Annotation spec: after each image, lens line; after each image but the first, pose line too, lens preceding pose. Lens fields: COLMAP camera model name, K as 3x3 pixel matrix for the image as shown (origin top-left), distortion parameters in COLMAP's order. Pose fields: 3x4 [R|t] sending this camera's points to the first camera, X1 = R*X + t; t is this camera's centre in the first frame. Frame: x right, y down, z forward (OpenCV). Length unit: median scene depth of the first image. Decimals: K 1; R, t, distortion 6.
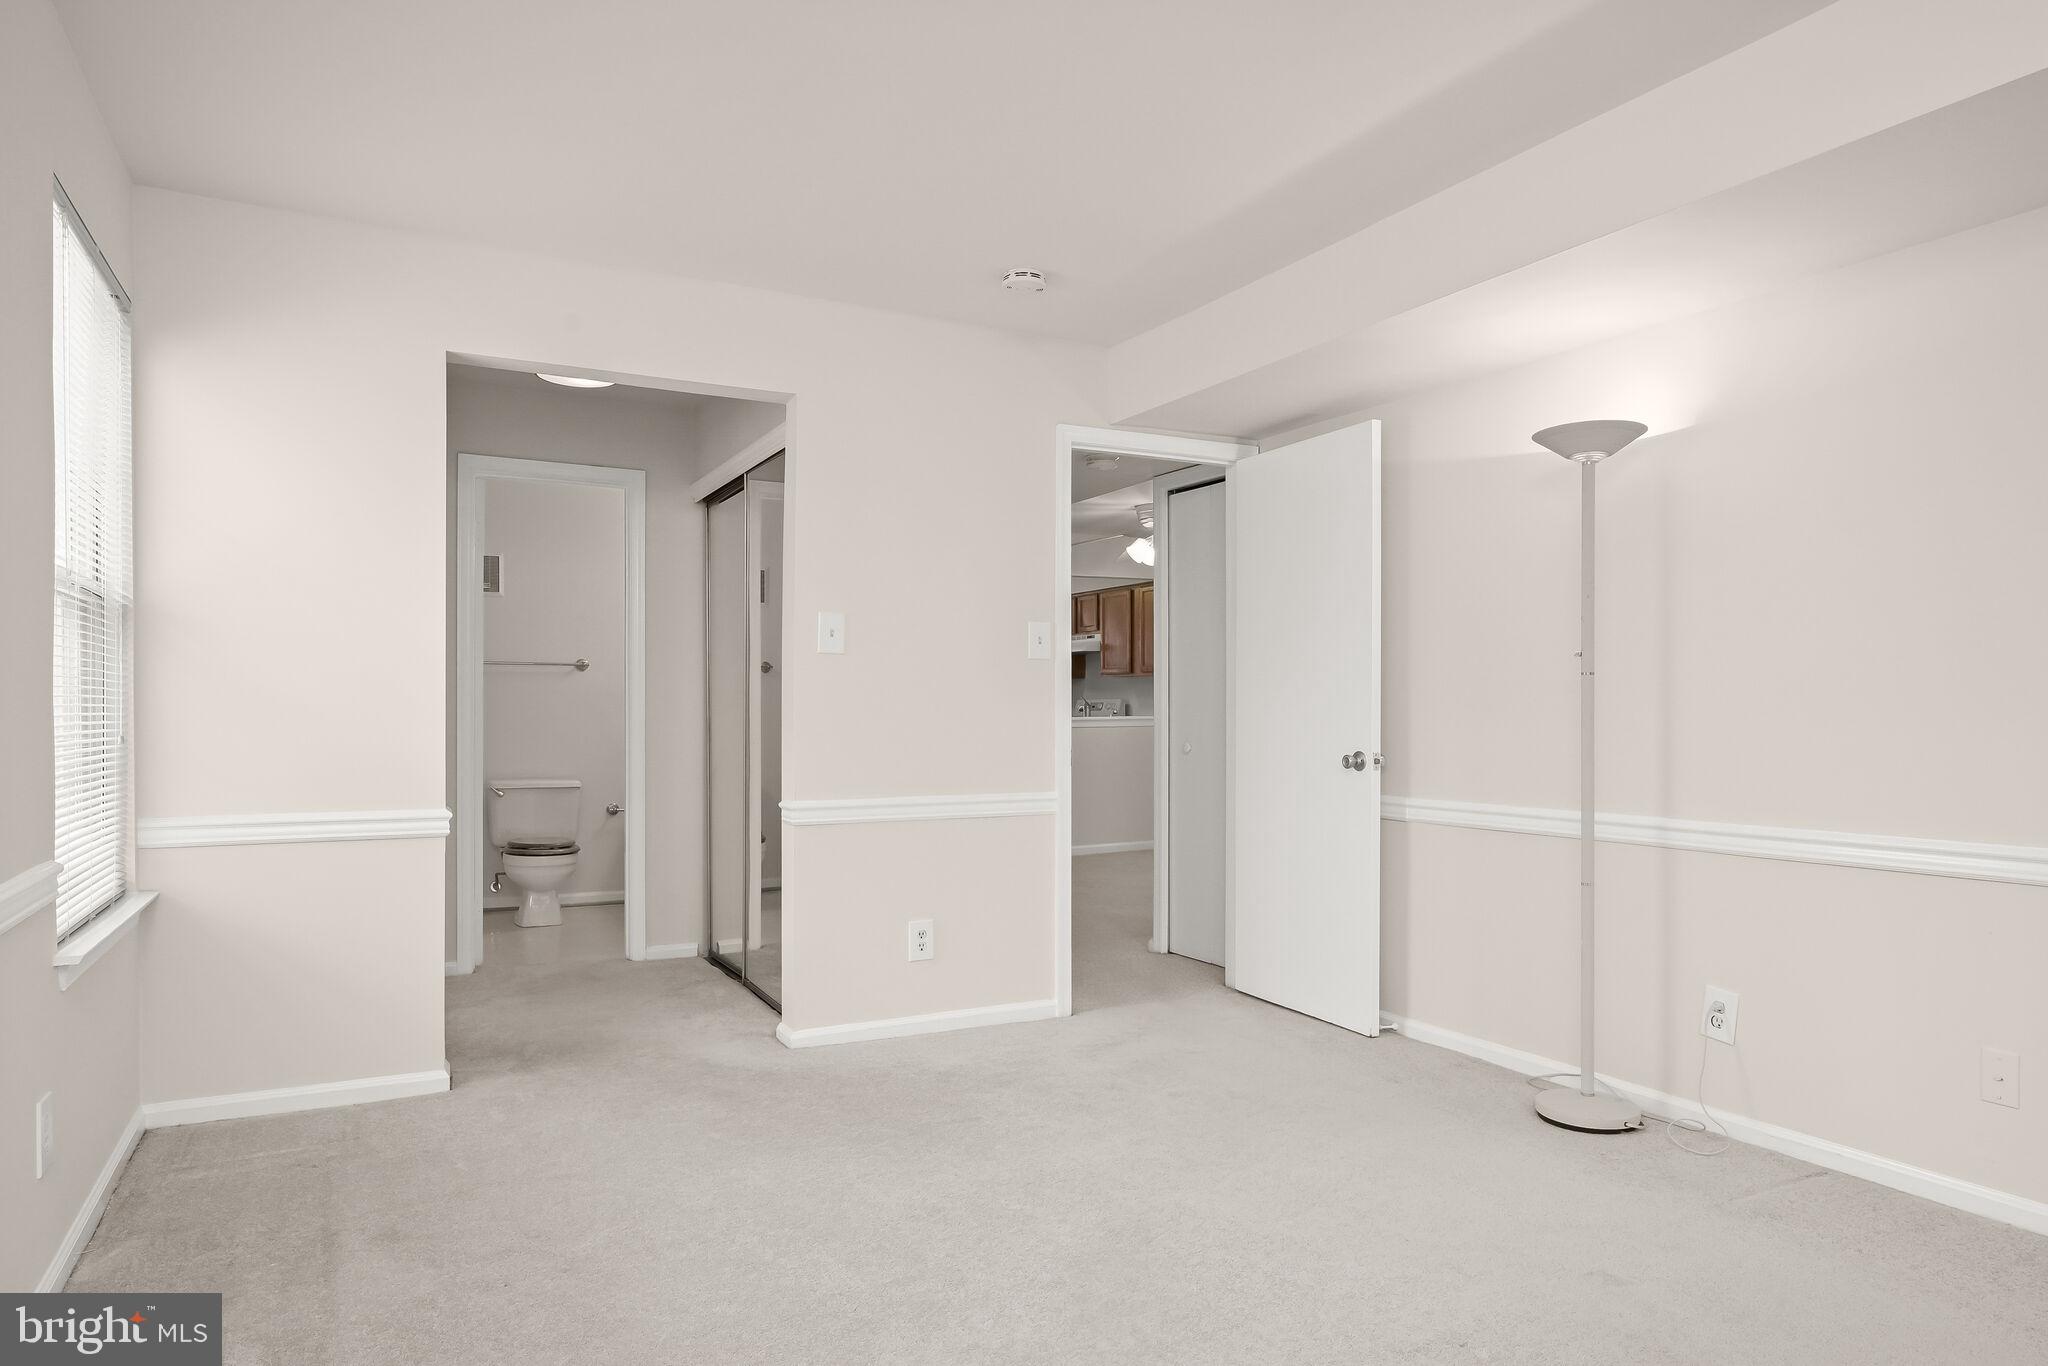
lens RADIAL K [[1221.7, 0, 1036.2], [0, 1221.7, 683.1], [0, 0, 1]] dist [0.002852, -0.002167]
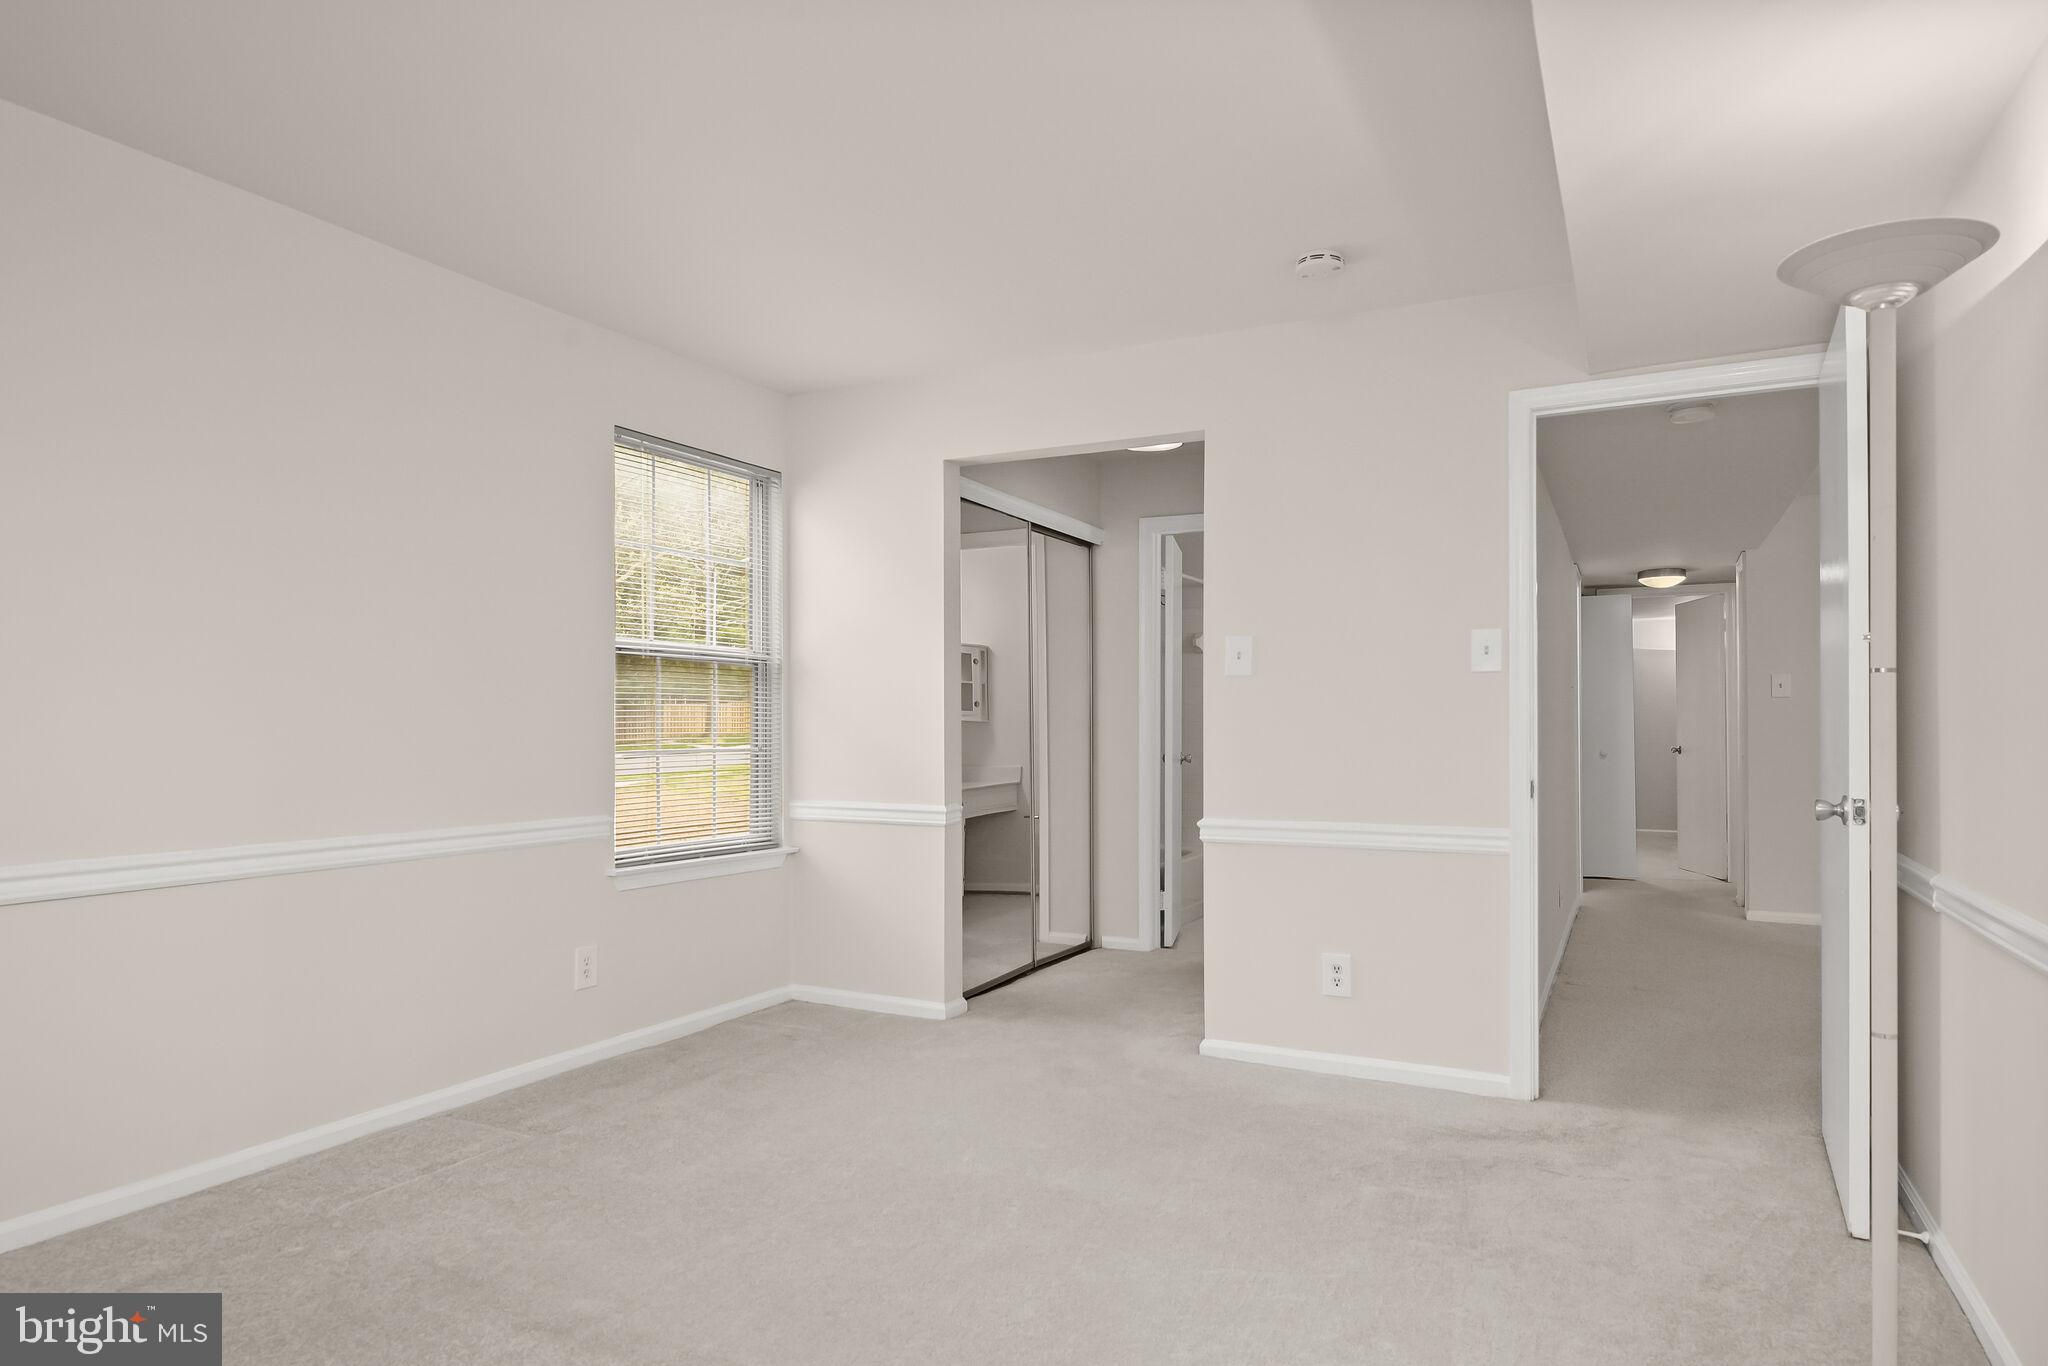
lens RADIAL K [[1221.7, 0, 1033.9], [0, 1221.7, 682.9], [0, 0, 1]] dist [0.002852, -0.002167]
pose [[0.573763, -0.031261, -0.818424, 0.566885], [0.018426, 0.999511, -0.025259, 0.004292], [0.818814, -0.000588, 0.574059, 0.273160]]
